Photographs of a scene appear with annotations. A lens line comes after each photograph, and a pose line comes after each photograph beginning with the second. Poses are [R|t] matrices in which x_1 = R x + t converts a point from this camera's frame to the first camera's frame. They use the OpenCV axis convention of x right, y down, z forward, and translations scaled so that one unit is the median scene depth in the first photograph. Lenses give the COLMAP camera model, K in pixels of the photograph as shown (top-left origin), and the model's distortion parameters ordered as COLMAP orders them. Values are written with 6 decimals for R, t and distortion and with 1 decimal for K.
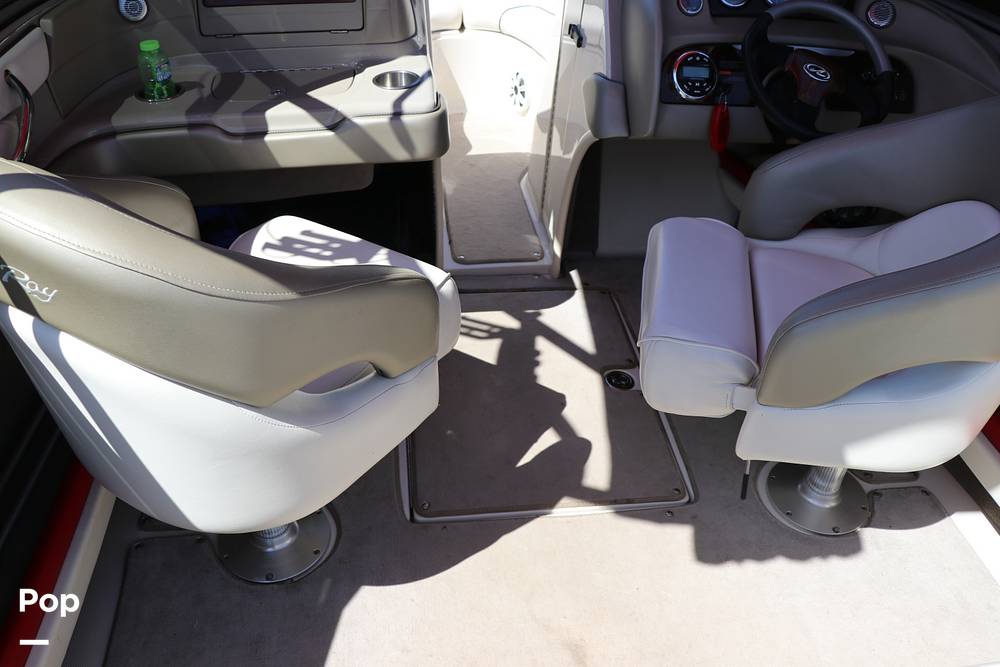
lens RADIAL K [[783.3, 0, 499.2], [0, 783.3, 331.8], [0, 0, 1]] dist [-0.135876, 0.056728]
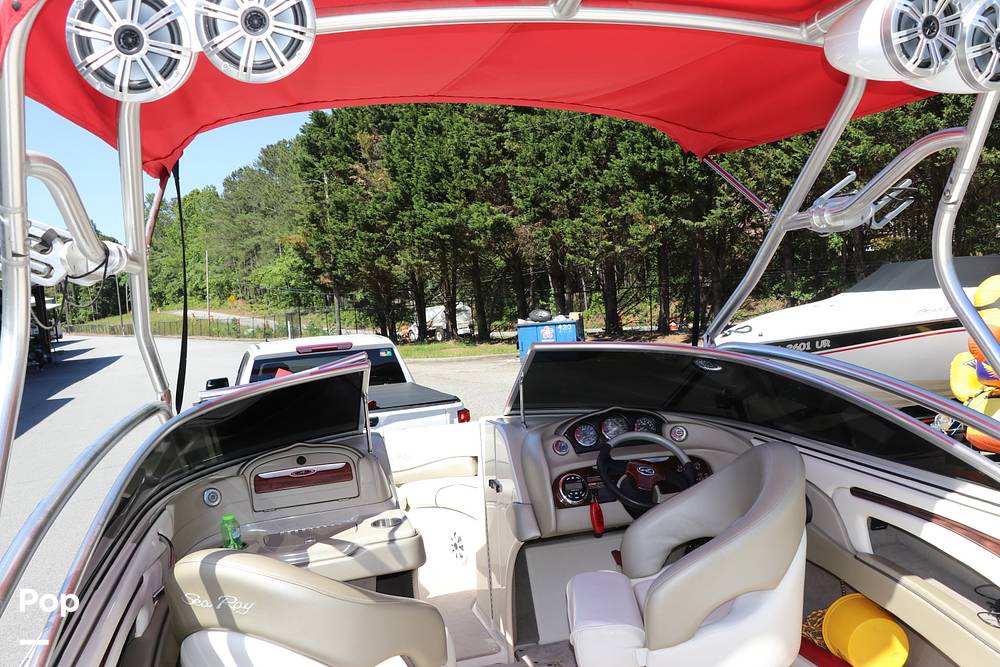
lens RADIAL K [[783.3, 0, 500.5], [0, 783.3, 335.2], [0, 0, 1]] dist [-0.135876, 0.056728]
pose [[0.981318, -0.129183, 0.142570, -0.078314], [0.188411, 0.795248, -0.576266, 0.299568], [-0.038935, 0.592362, 0.804731, -0.460578]]
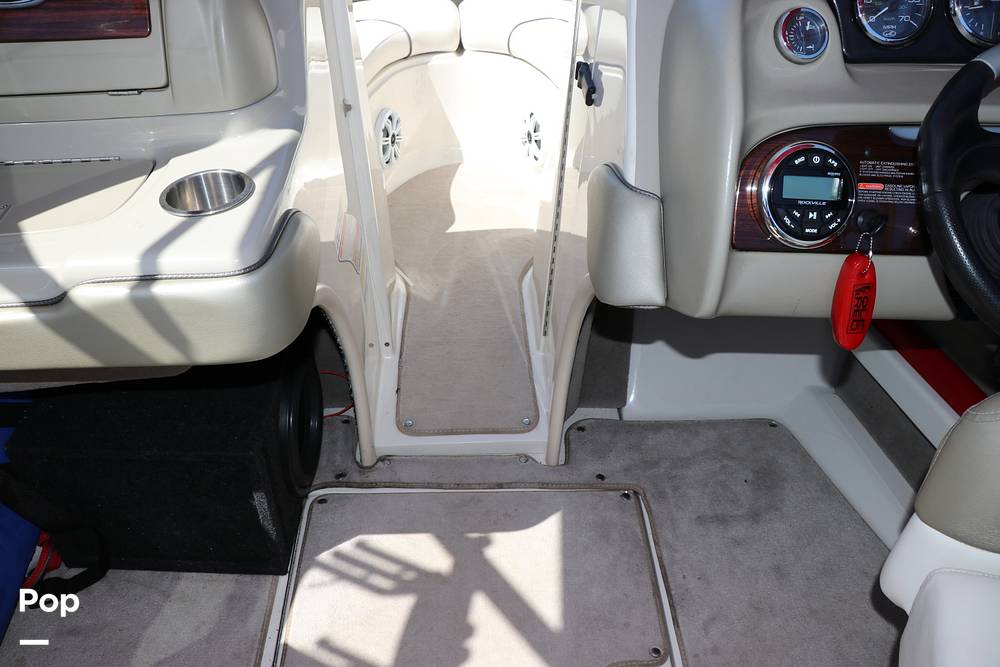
lens RADIAL K [[783.3, 0, 499.2], [0, 783.3, 336.3], [0, 0, 1]] dist [-0.135876, 0.056728]
pose [[0.996031, 0.032614, -0.082813, 0.104046], [-0.032107, 0.999457, 0.007444, -0.233741], [0.083011, -0.004755, 0.996537, 0.493723]]
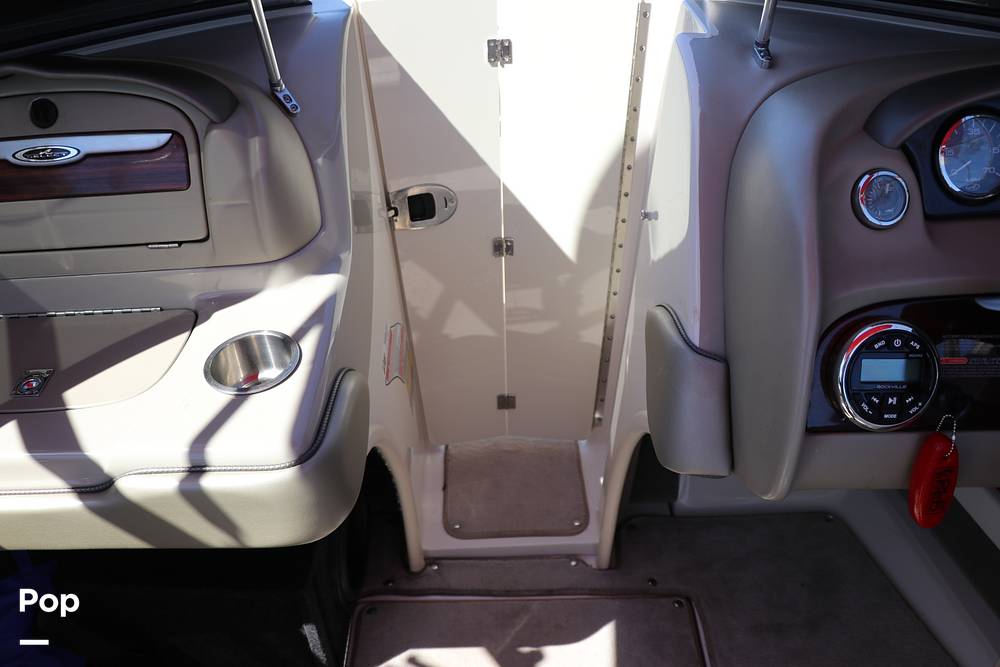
lens RADIAL K [[783.3, 0, 498.6], [0, 783.3, 337.1], [0, 0, 1]] dist [-0.135876, 0.056728]
pose [[0.991784, 0.020212, -0.126314, 0.084367], [-0.019517, 0.999787, 0.006732, -0.338836], [0.126423, -0.004211, 0.991967, 0.513123]]
